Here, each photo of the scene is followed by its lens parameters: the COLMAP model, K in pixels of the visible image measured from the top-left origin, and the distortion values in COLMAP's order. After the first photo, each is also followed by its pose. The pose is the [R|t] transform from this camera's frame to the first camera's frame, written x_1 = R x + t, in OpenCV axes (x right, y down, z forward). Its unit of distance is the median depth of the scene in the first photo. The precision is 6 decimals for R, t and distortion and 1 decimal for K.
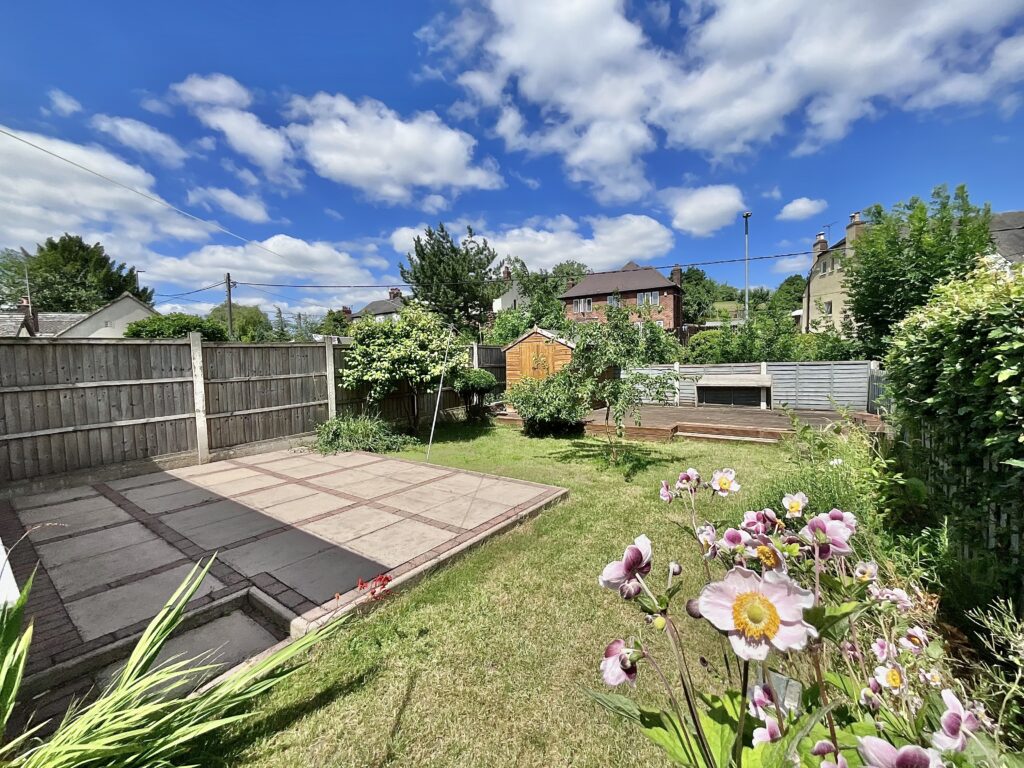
lens RADIAL K [[417.0, 0, 513.0], [0, 417.0, 387.8], [0, 0, 1]] dist [-0.003122, -0.001046]
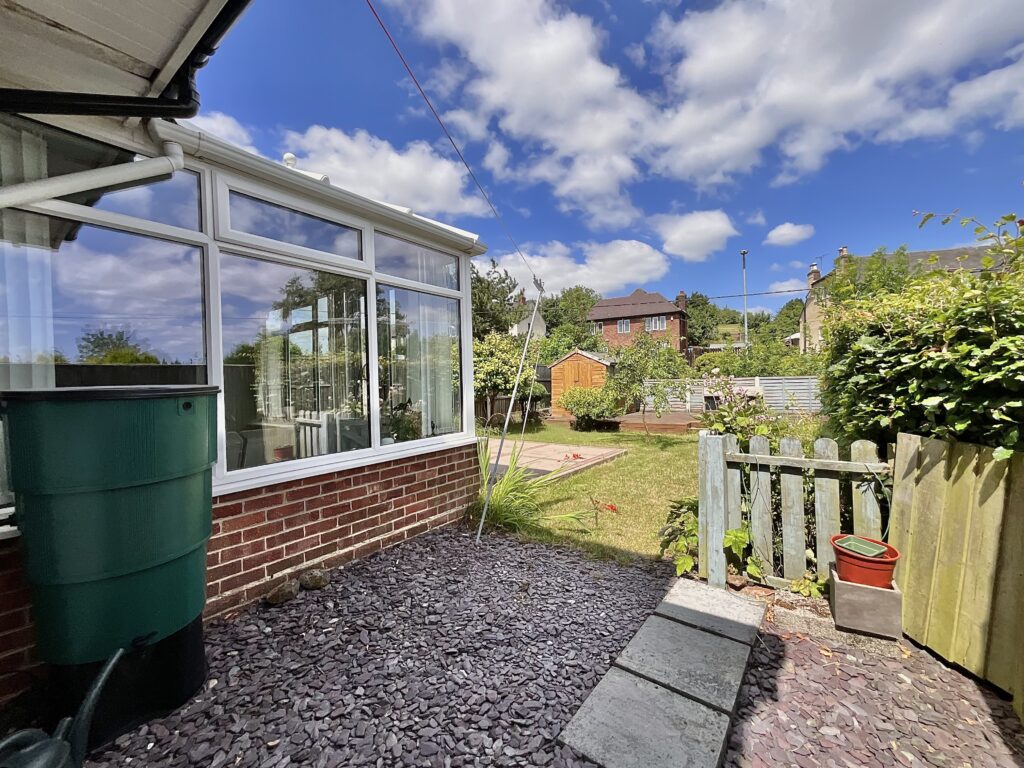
lens RADIAL K [[417.0, 0, 514.2], [0, 417.0, 387.5], [0, 0, 1]] dist [-0.003122, -0.001046]
pose [[0.999965, 0.001103, -0.008288, -0.181344], [-0.001538, 0.998613, -0.052622, 0.055820], [0.008218, 0.052633, 0.998580, -0.384107]]
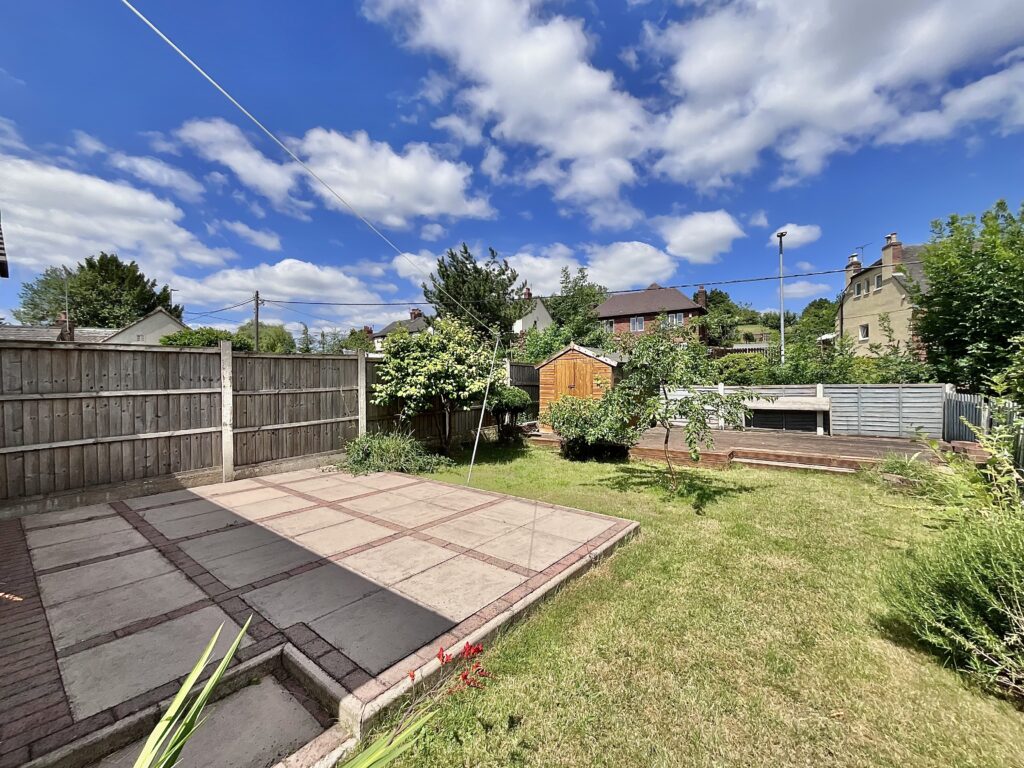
lens RADIAL K [[417.0, 0, 512.0], [0, 417.0, 388.3], [0, 0, 1]] dist [-0.003122, -0.001046]
pose [[0.999097, 0.014643, -0.039878, -0.063715], [-0.016648, 0.998590, -0.050410, 0.008786], [0.039083, 0.051029, 0.997932, 0.072870]]
